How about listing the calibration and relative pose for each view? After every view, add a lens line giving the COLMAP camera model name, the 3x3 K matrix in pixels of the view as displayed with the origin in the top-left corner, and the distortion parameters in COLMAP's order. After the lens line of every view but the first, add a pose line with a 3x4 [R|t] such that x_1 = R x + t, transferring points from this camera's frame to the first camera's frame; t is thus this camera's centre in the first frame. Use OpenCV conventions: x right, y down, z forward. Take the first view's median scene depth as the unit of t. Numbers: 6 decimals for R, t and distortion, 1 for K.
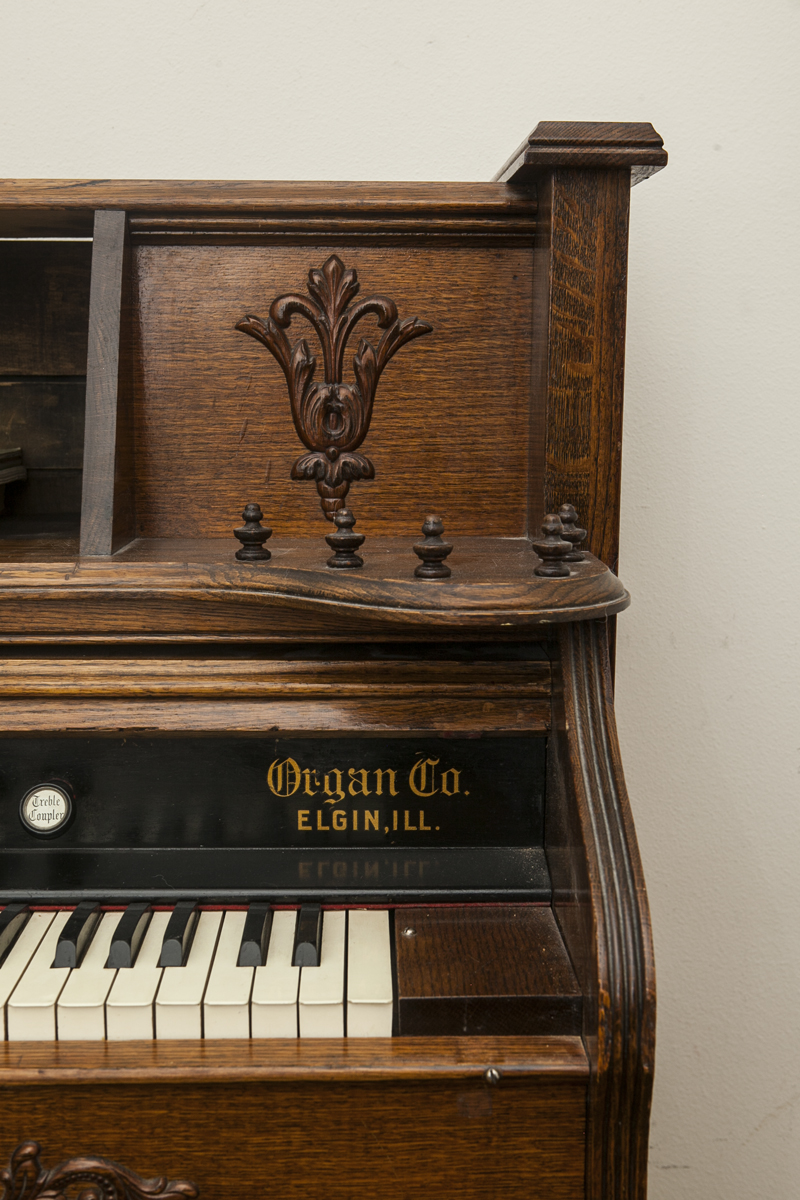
lens RADIAL K [[1604.2, 0, 400.0], [0, 1604.2, 600.0], [0, 0, 1]] dist [-0.019528, 0.029793]
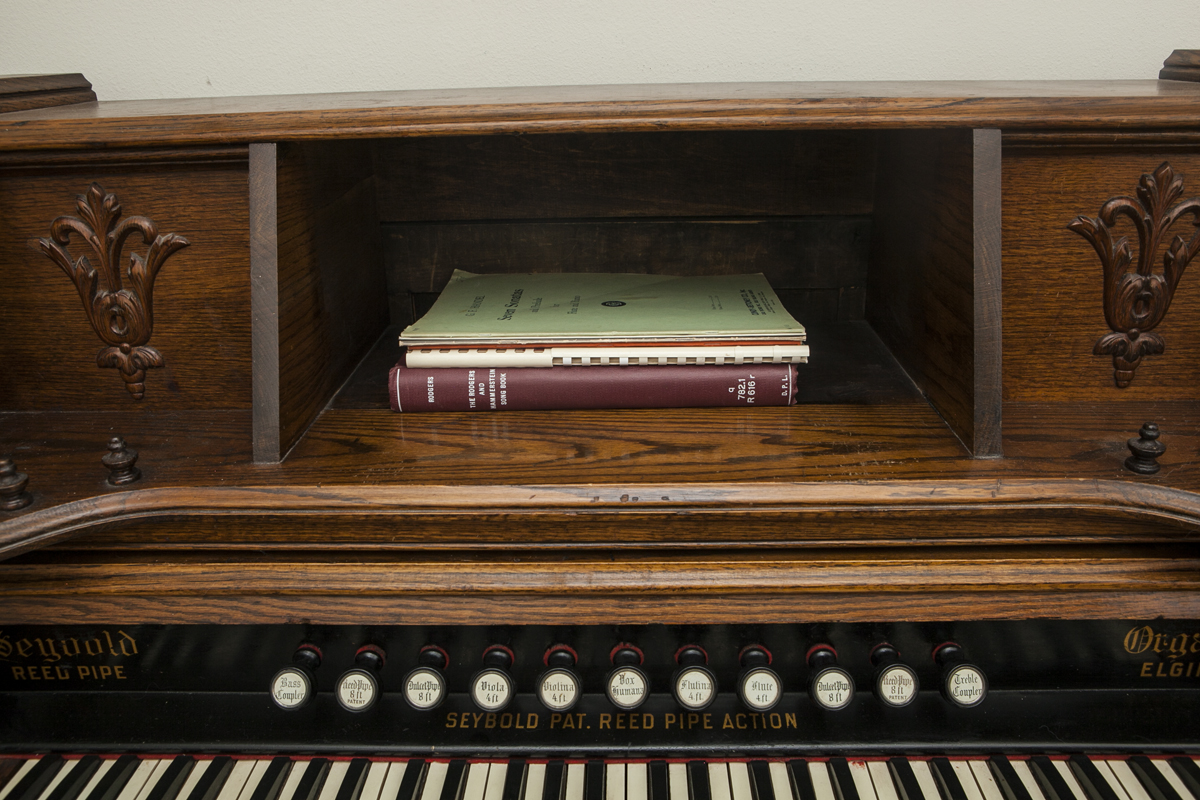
lens RADIAL K [[927.9, 0, 600.0], [0, 927.9, 400.0], [0, 0, 1]] dist [-0.093849, 0.084380]
pose [[0.998233, -0.000173, -0.059421, -0.407403], [0.013788, 0.973378, 0.228790, -0.209731], [0.057800, -0.229205, 0.971660, 0.343070]]
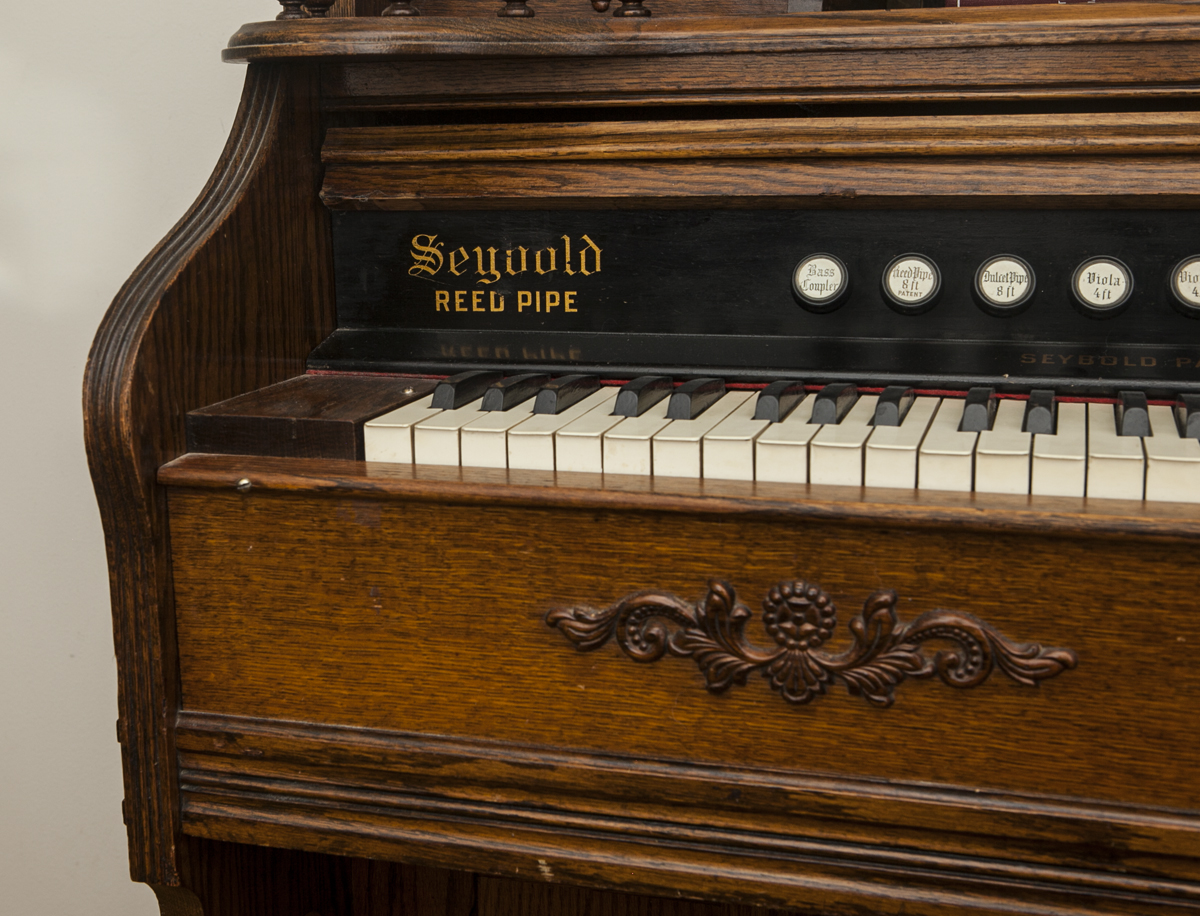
lens RADIAL K [[1681.4, 0, 523.4], [0, 1681.4, 453.3], [0, 0, 1]] dist [-0.018037, 0.047215]
pose [[0.942113, 0.048922, -0.331709, -0.506733], [-0.027377, 0.997219, 0.069319, 0.152692], [0.334177, -0.056225, 0.940832, 0.021512]]
